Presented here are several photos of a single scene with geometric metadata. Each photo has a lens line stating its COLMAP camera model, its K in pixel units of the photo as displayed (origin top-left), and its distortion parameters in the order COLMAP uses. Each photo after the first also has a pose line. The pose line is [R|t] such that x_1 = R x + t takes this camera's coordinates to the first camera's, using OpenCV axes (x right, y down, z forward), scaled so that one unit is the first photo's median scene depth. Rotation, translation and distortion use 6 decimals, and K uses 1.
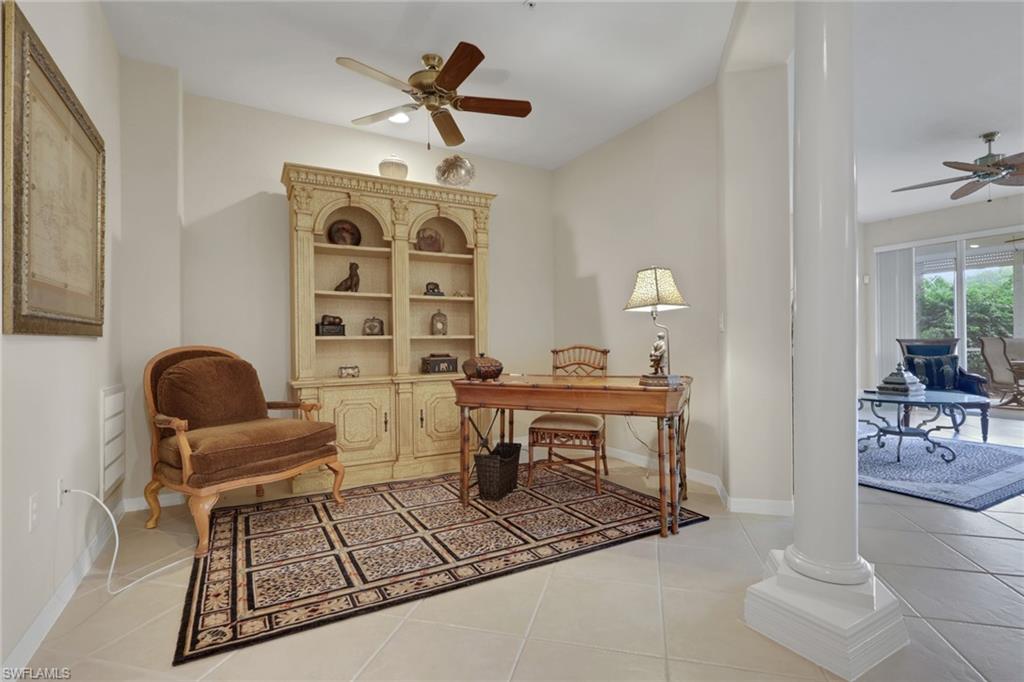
lens RADIAL K [[488.1, 0, 509.3], [0, 488.1, 342.8], [0, 0, 1]] dist [-0.002338, -0.000561]
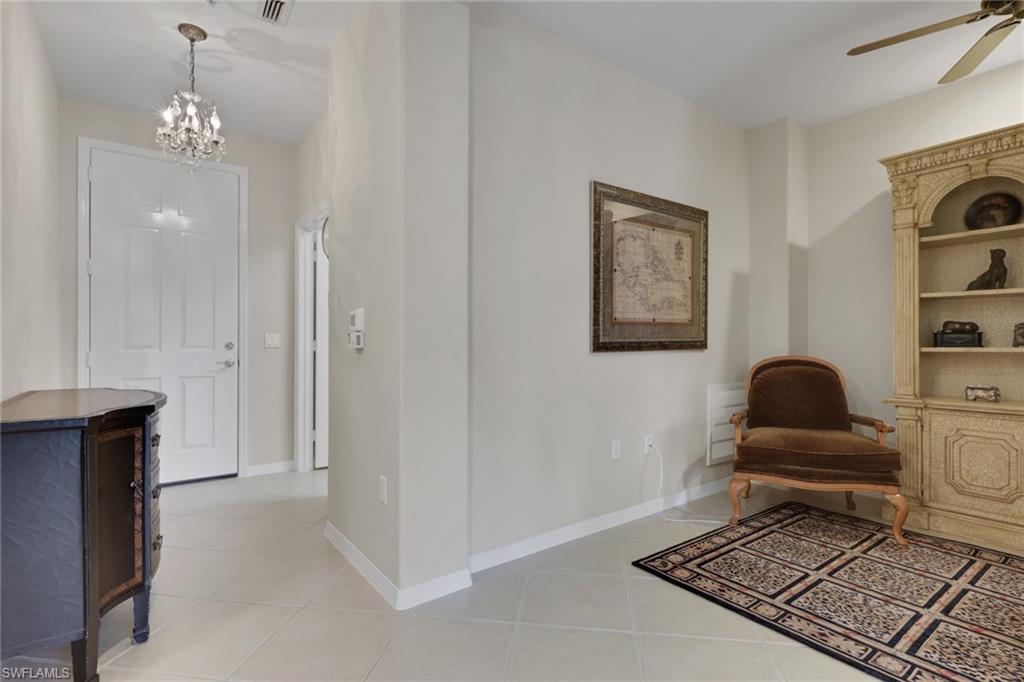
lens RADIAL K [[488.1, 0, 509.3], [0, 488.1, 342.8], [0, 0, 1]] dist [-0.002338, -0.000561]
pose [[0.115077, 0.007826, -0.993326, 0.398806], [0.003020, 0.999962, 0.008228, -0.034157], [0.993352, -0.003947, 0.115049, 0.201839]]
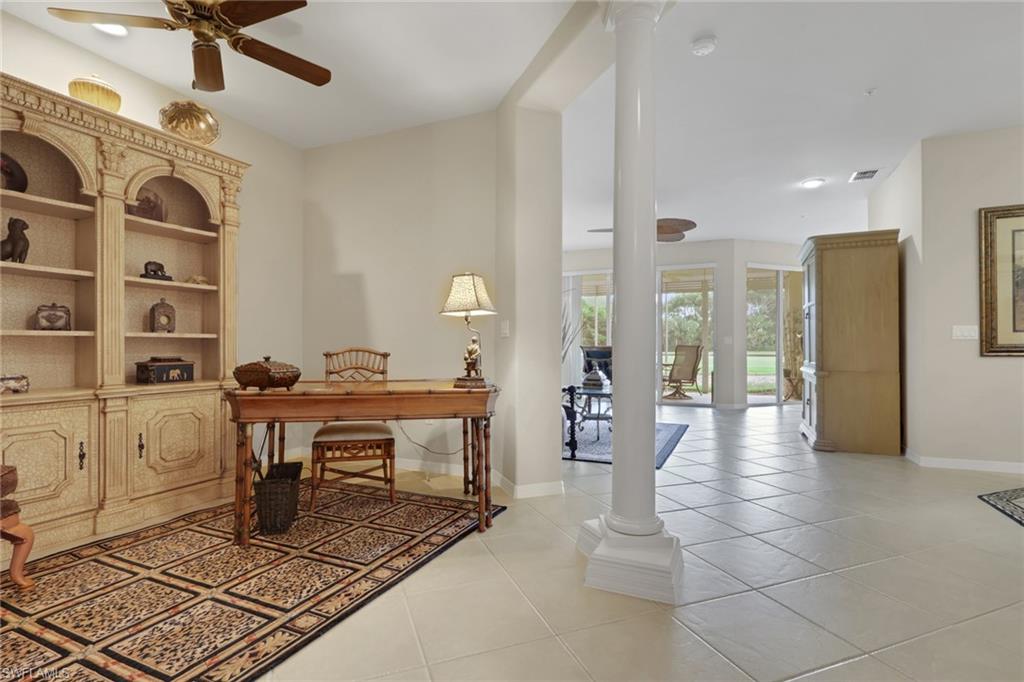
lens RADIAL K [[498.2, 0, 514.9], [0, 498.2, 343.0], [0, 0, 1]] dist [-0.000843, 0.000167]
pose [[0.805591, 0.016482, 0.592243, -0.205283], [-0.012534, 0.999863, -0.010776, 0.002307], [-0.592340, 0.001258, 0.805687, 0.074539]]
